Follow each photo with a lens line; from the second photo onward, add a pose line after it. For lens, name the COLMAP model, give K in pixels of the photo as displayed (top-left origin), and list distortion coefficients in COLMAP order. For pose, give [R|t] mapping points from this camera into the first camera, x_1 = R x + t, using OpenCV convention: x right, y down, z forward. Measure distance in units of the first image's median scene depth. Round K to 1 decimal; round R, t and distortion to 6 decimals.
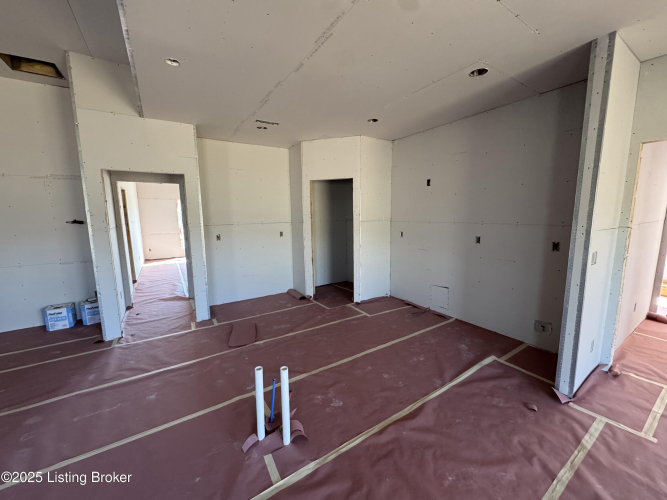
lens RADIAL K [[266.5, 0, 333.5], [0, 266.5, 250.0], [0, 0, 1]] dist [-0.001062, -0.000088]
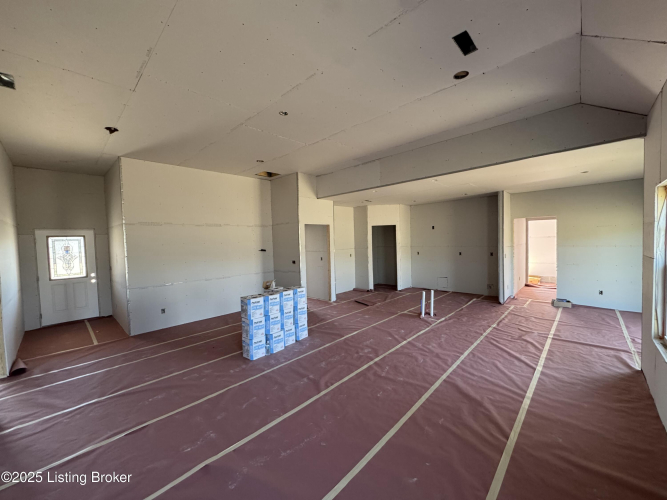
lens RADIAL K [[266.5, 0, 333.5], [0, 266.5, 250.0], [0, 0, 1]] dist [-0.001062, -0.000088]
pose [[0.972957, -0.022188, 0.229917, -0.828074], [0.046733, 0.993700, -0.101865, 0.090020], [-0.226208, 0.109855, 0.967864, -0.769154]]
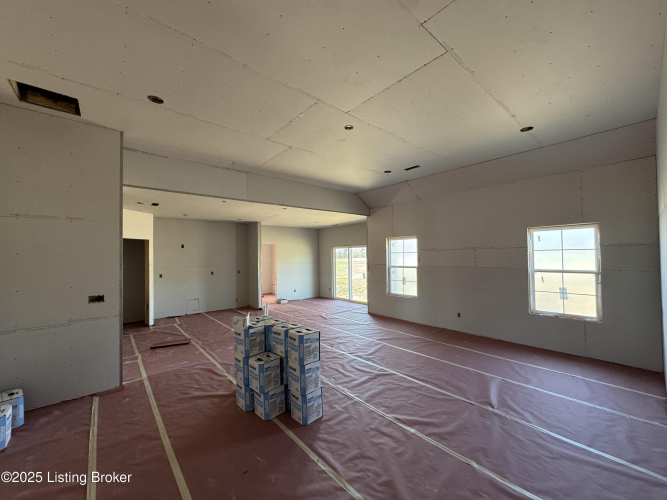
lens RADIAL K [[266.5, 0, 333.5], [0, 266.5, 250.0], [0, 0, 1]] dist [-0.001062, -0.000088]
pose [[-0.128860, 0.038620, 0.990910, -1.556358], [0.153289, 0.988007, -0.018573, -0.026865], [-0.979744, 0.149502, -0.133235, 0.190493]]
